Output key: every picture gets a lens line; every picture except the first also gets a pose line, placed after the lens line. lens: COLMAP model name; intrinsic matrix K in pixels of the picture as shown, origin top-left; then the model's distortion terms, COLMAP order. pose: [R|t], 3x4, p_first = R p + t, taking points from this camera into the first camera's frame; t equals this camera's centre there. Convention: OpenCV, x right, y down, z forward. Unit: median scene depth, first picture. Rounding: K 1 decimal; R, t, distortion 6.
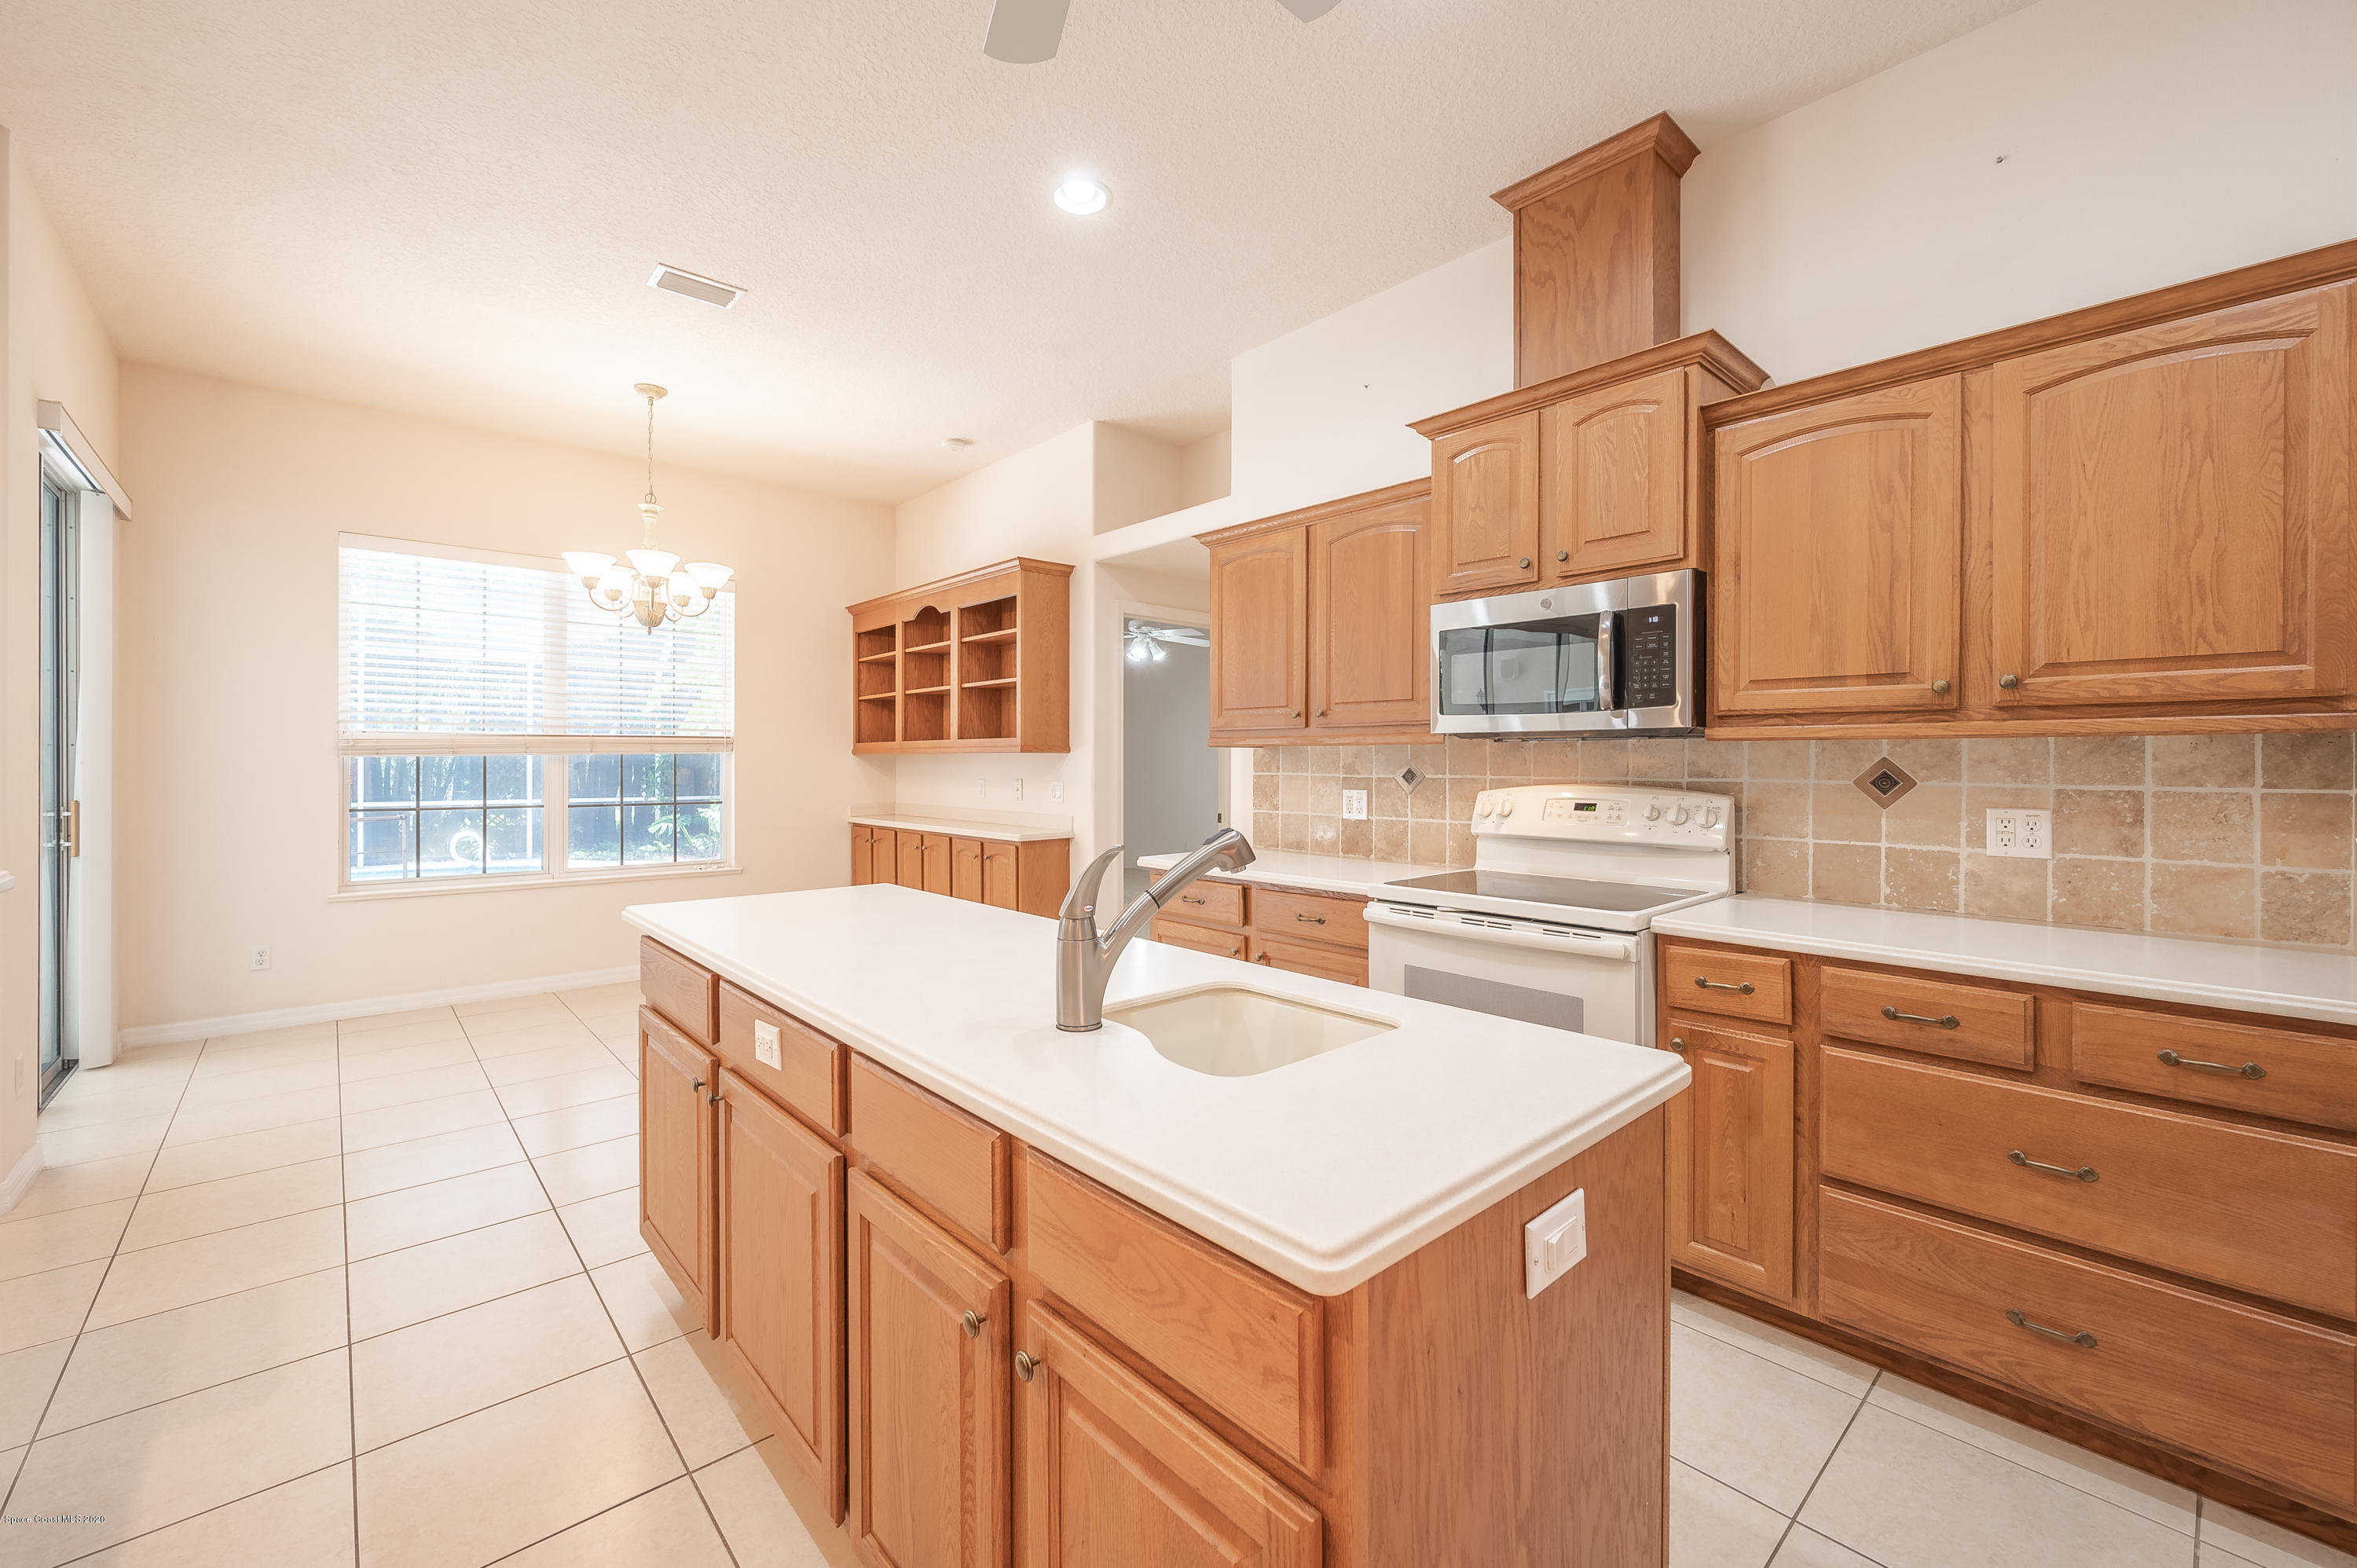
lens RADIAL K [[967.6, 0, 1182.0], [0, 967.6, 750.9], [0, 0, 1]] dist [-0.002319, -0.000166]
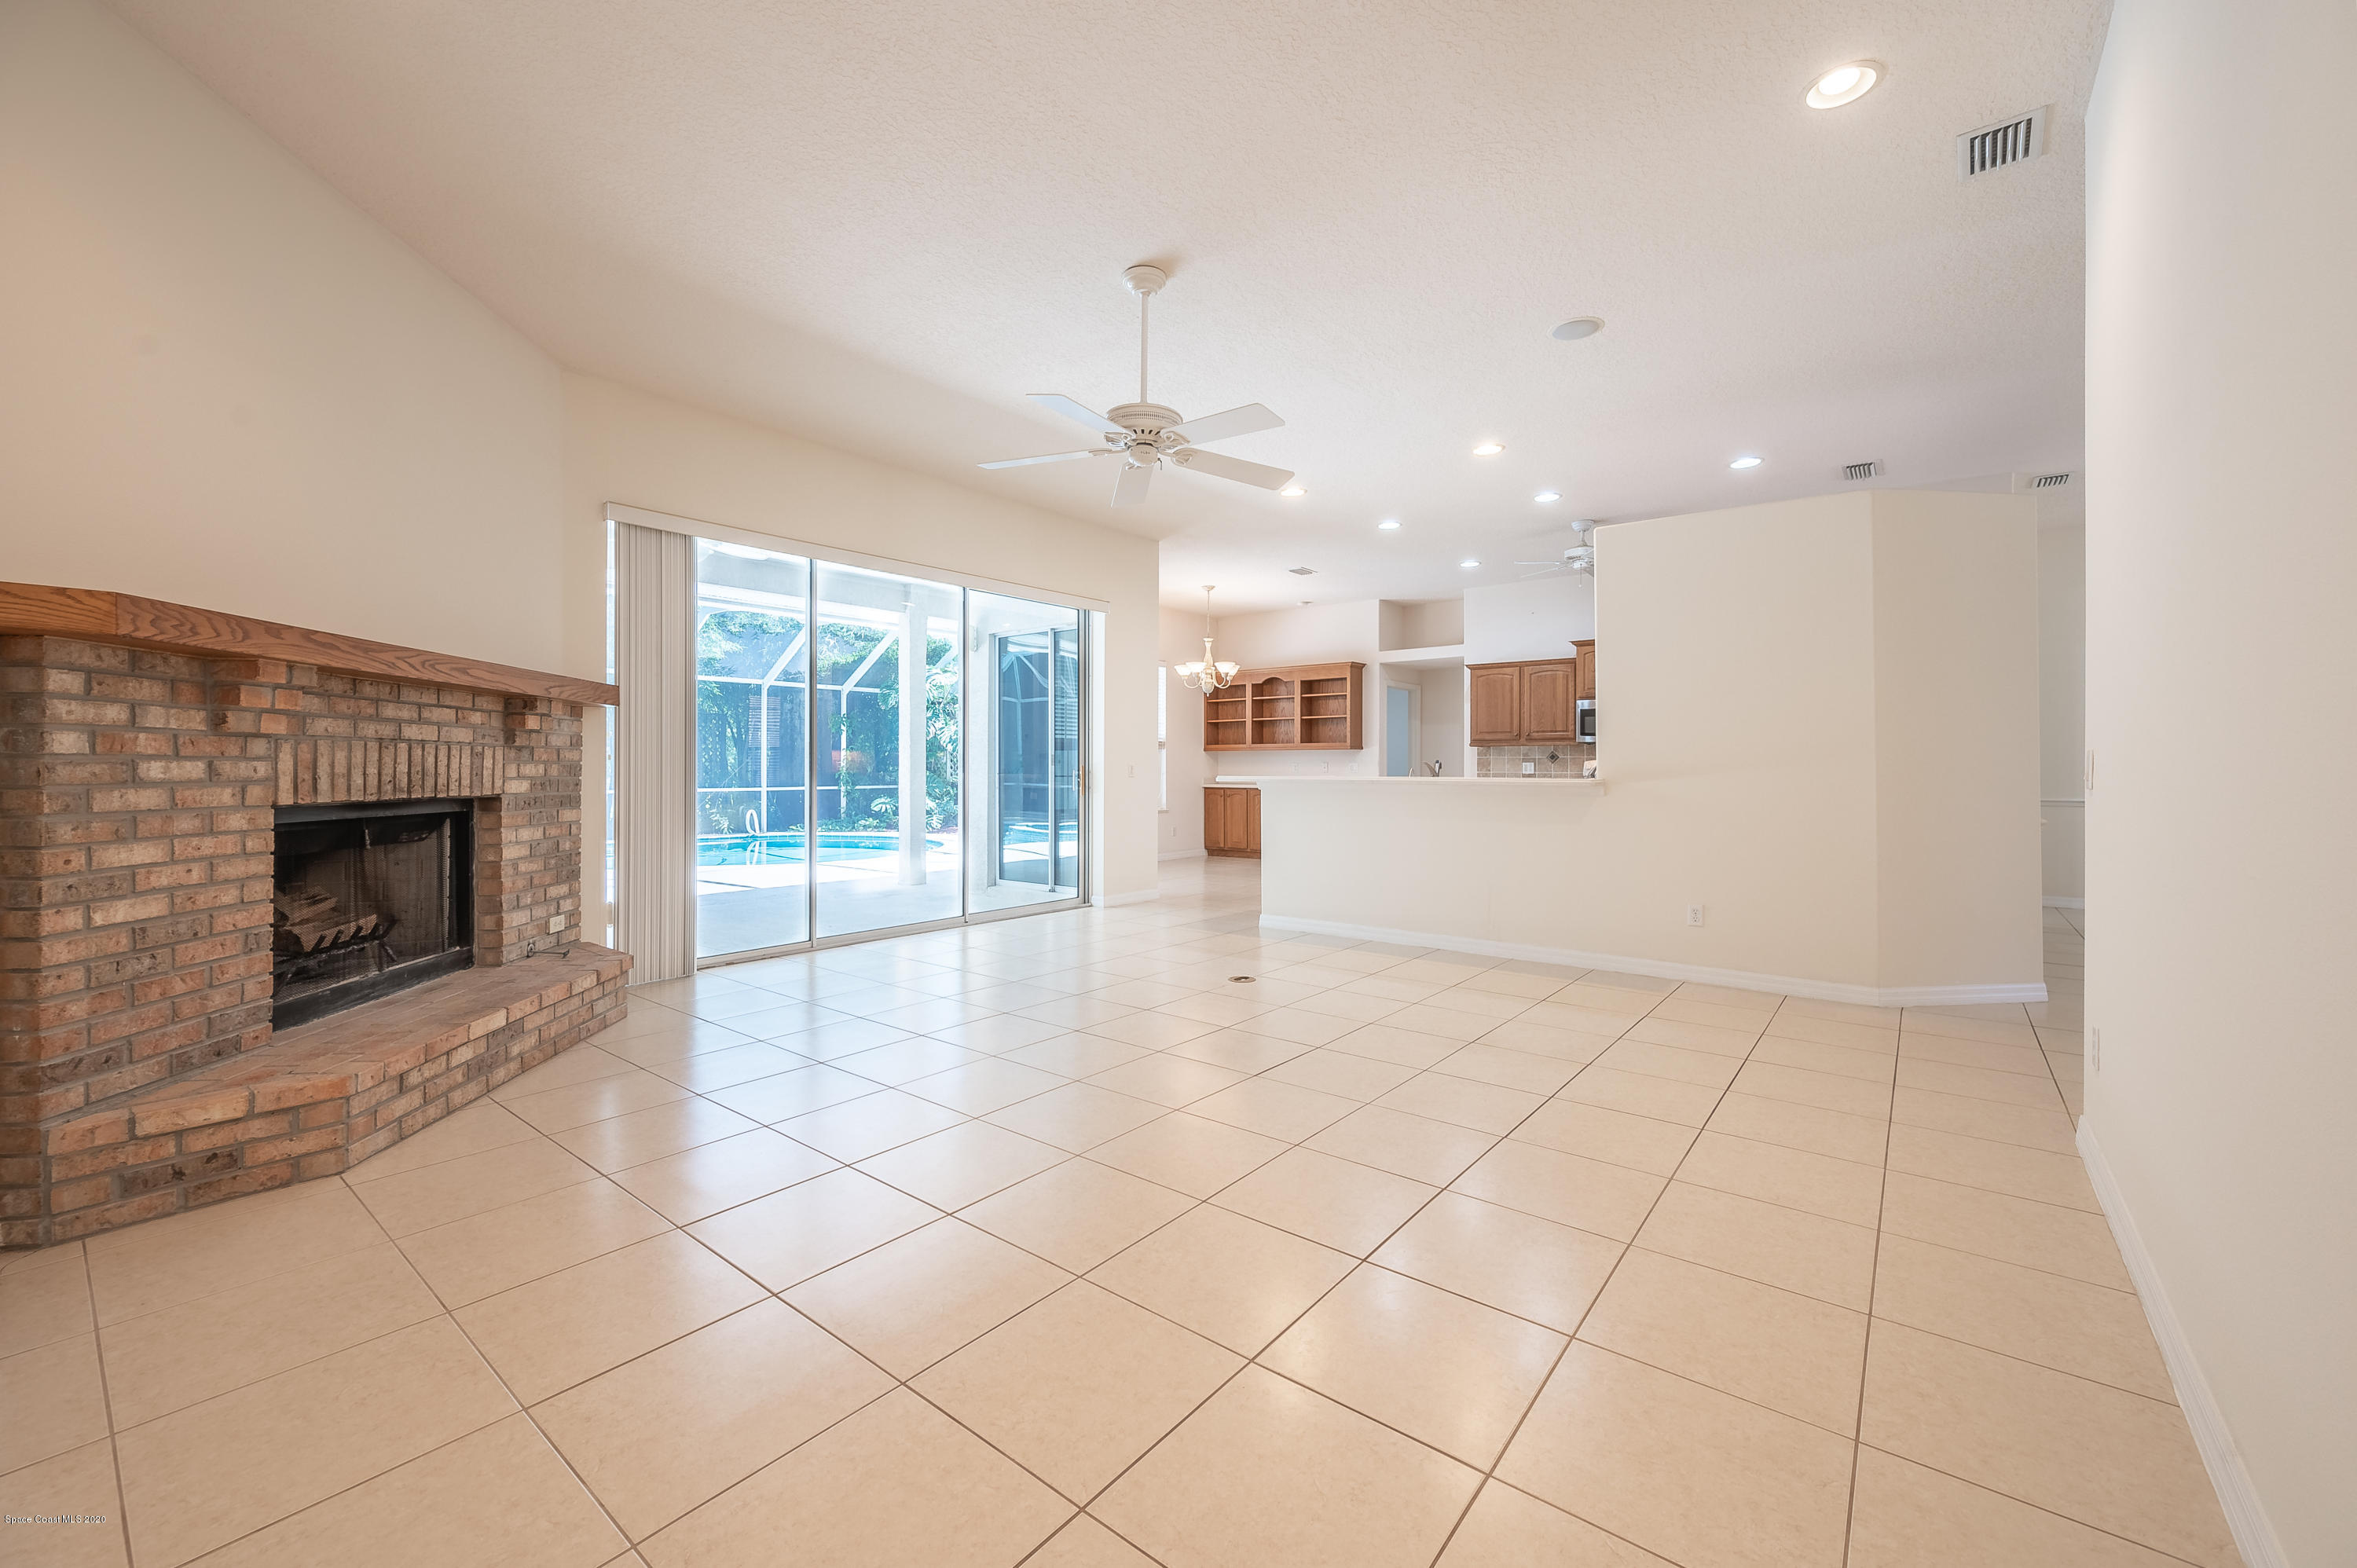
lens RADIAL K [[939.4, 0, 1169.0], [0, 939.4, 768.6], [0, 0, 1]] dist [-0.000817, -0.000003]
pose [[0.985789, 0.000725, 0.167989, -1.252780], [-0.002379, 0.999951, 0.009646, 0.034070], [-0.167974, -0.009908, 0.985742, -1.419613]]
